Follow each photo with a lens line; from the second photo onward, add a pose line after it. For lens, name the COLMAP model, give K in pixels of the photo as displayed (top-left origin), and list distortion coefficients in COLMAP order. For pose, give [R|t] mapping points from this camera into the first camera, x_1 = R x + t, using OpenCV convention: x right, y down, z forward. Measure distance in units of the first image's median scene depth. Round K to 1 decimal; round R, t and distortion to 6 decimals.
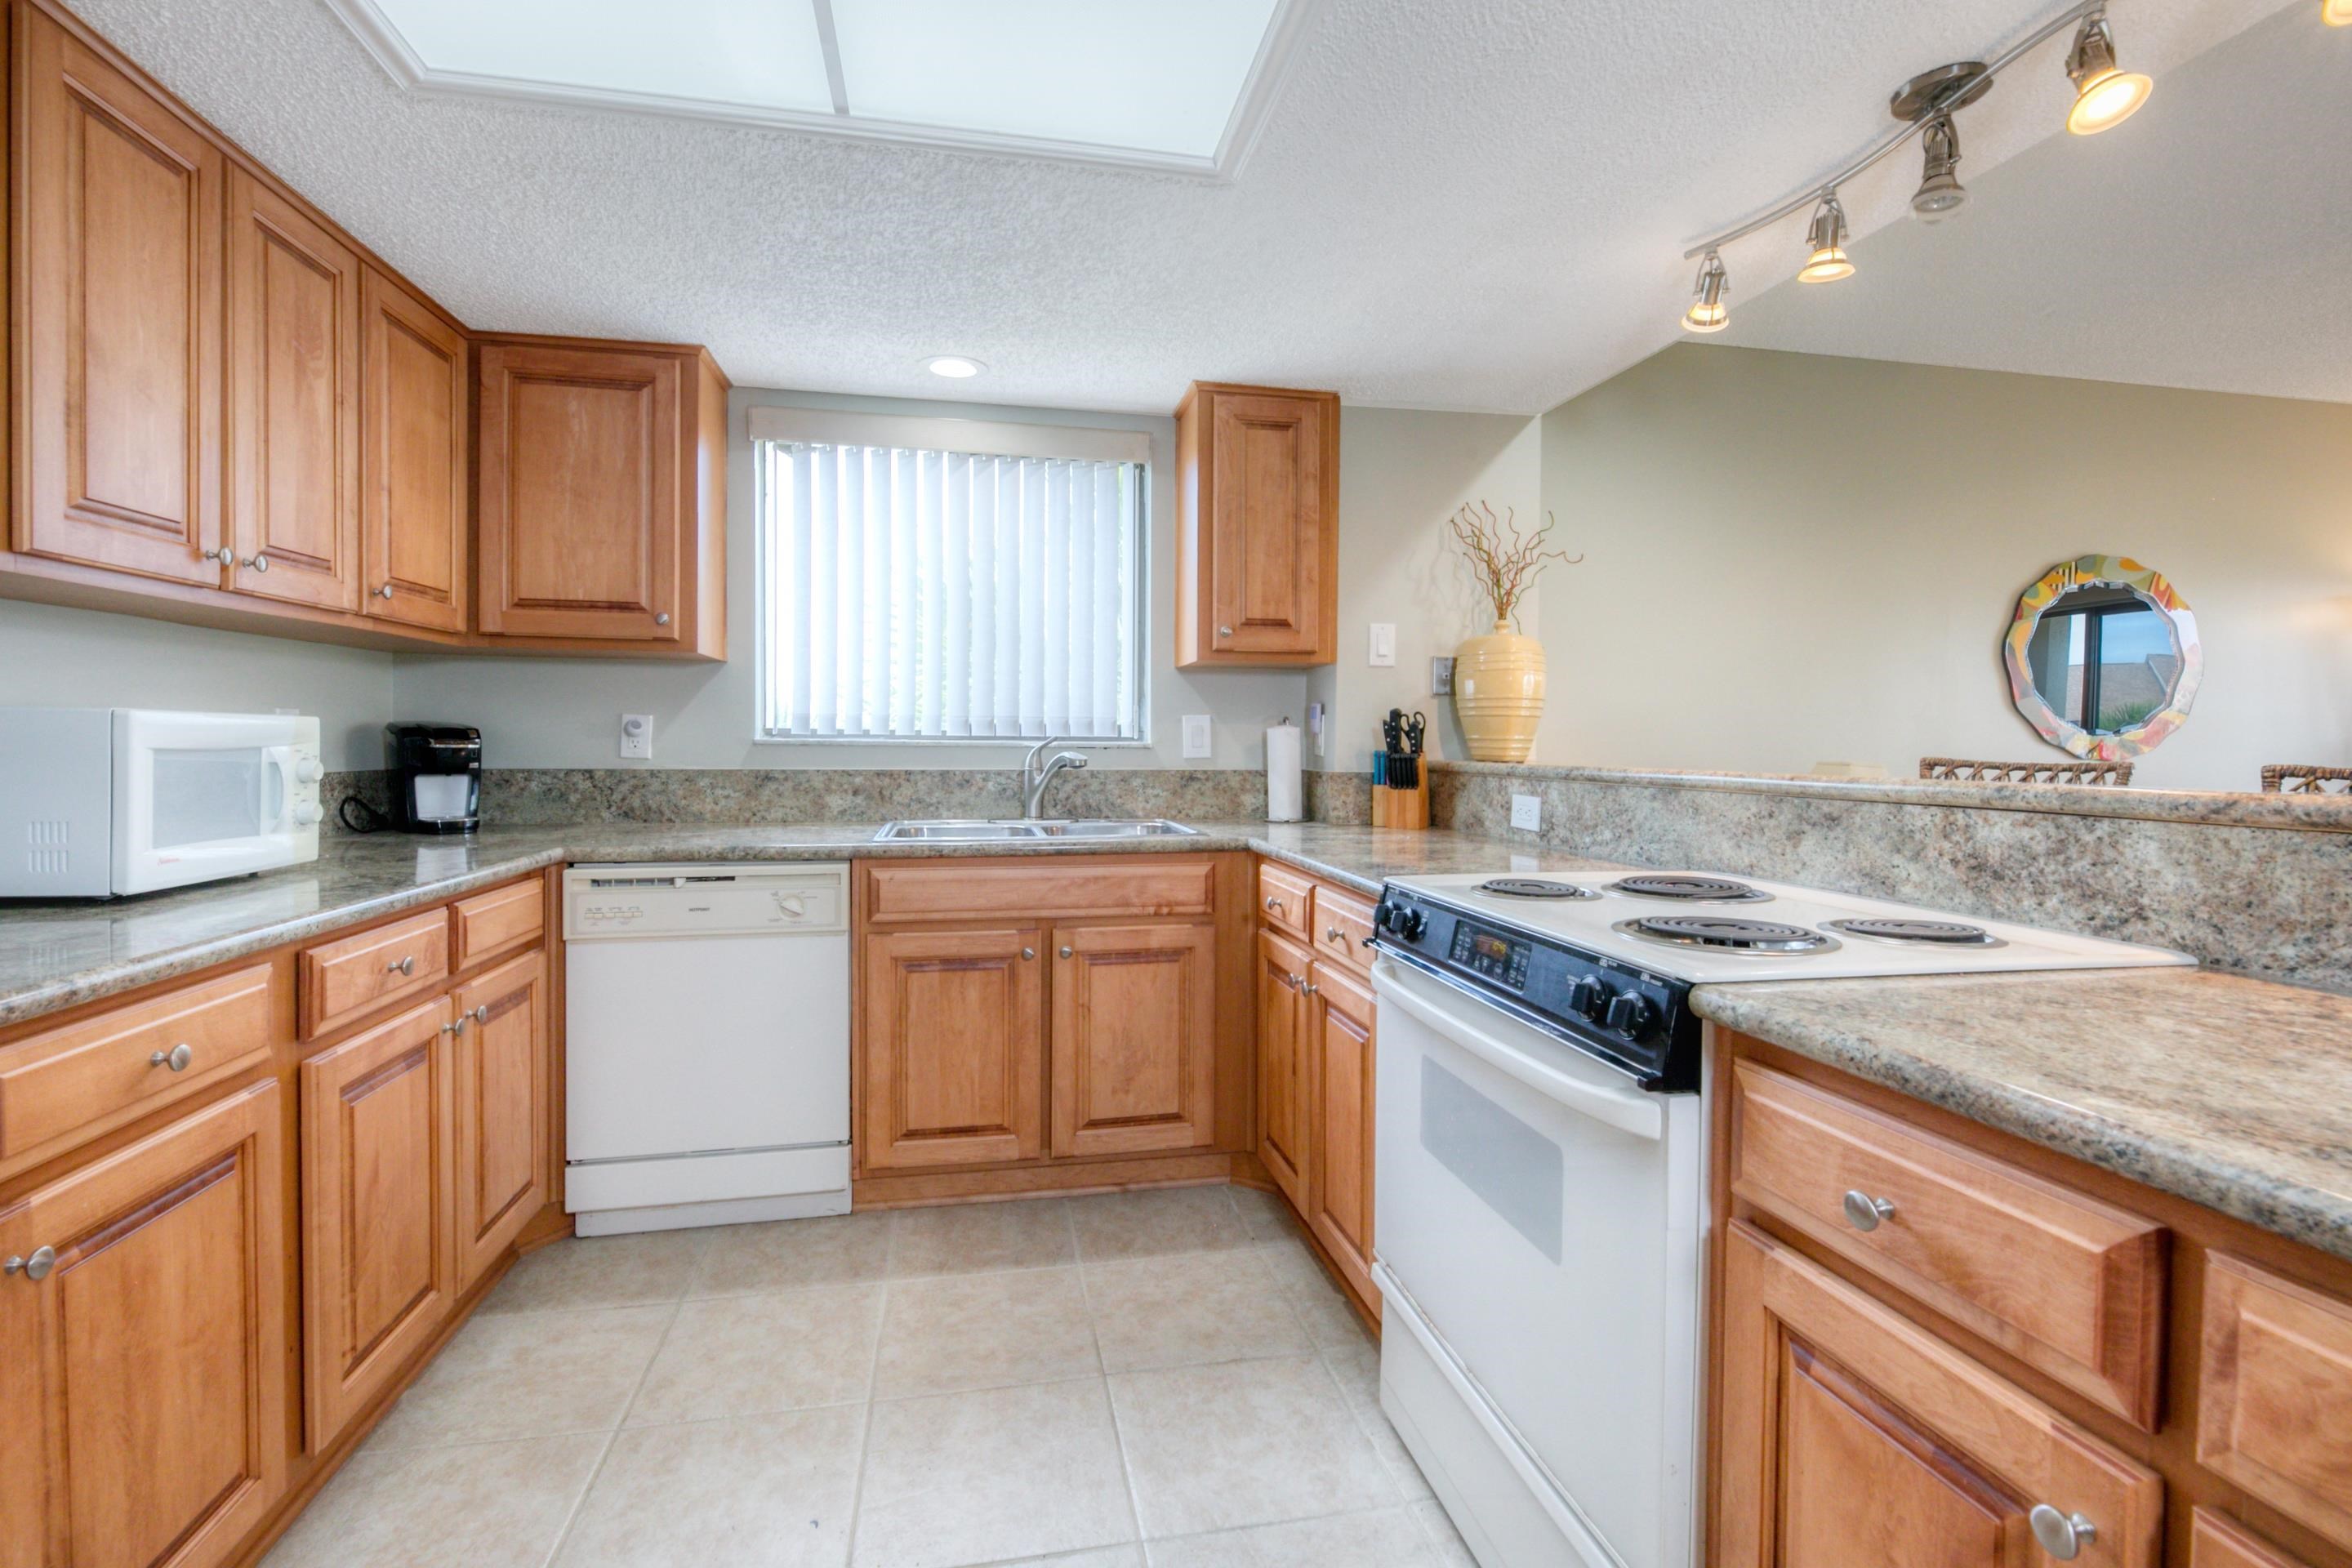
lens RADIAL K [[1058.8, 0, 1173.0], [0, 1058.8, 757.7], [0, 0, 1]] dist [0.001182, -0.004776]
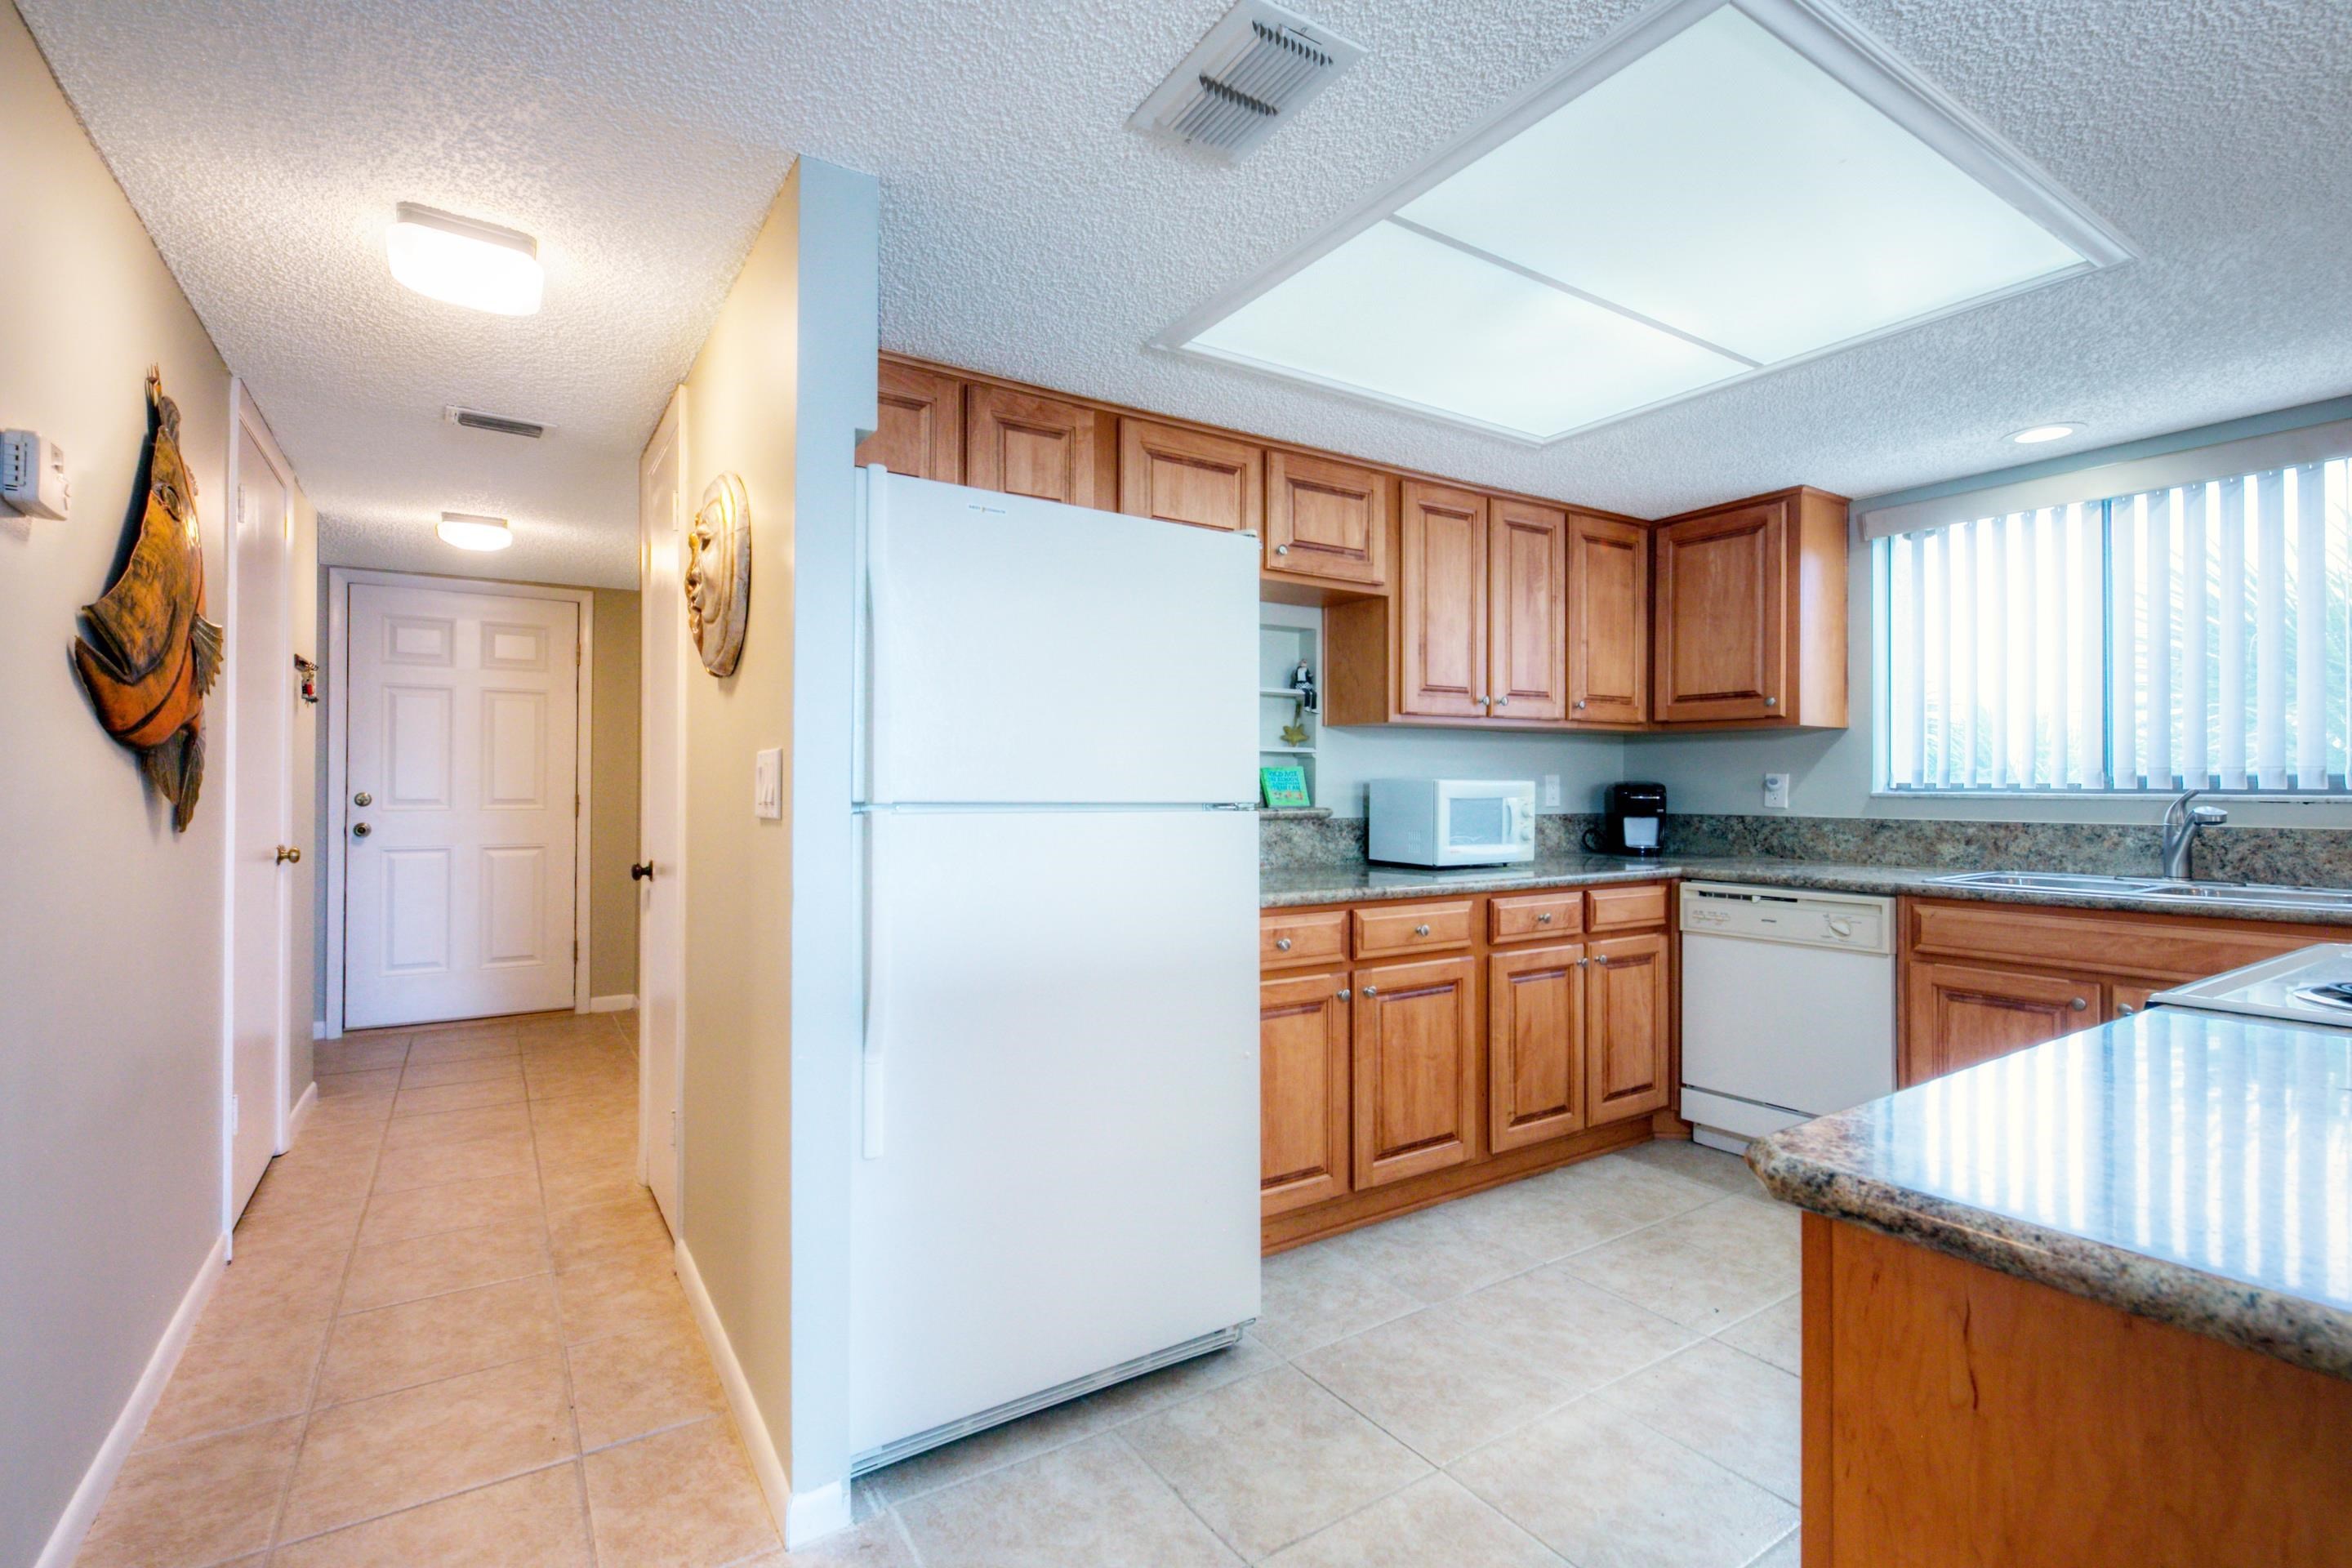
lens RADIAL K [[1076.0, 0, 1171.6], [0, 1076.0, 786.8], [0, 0, 1]] dist [-0.002288, -0.000662]
pose [[0.373788, -0.005707, -0.927497, 0.507823], [-0.013619, 0.999840, -0.011640, 0.000408], [0.927414, 0.016982, 0.373650, -0.199280]]
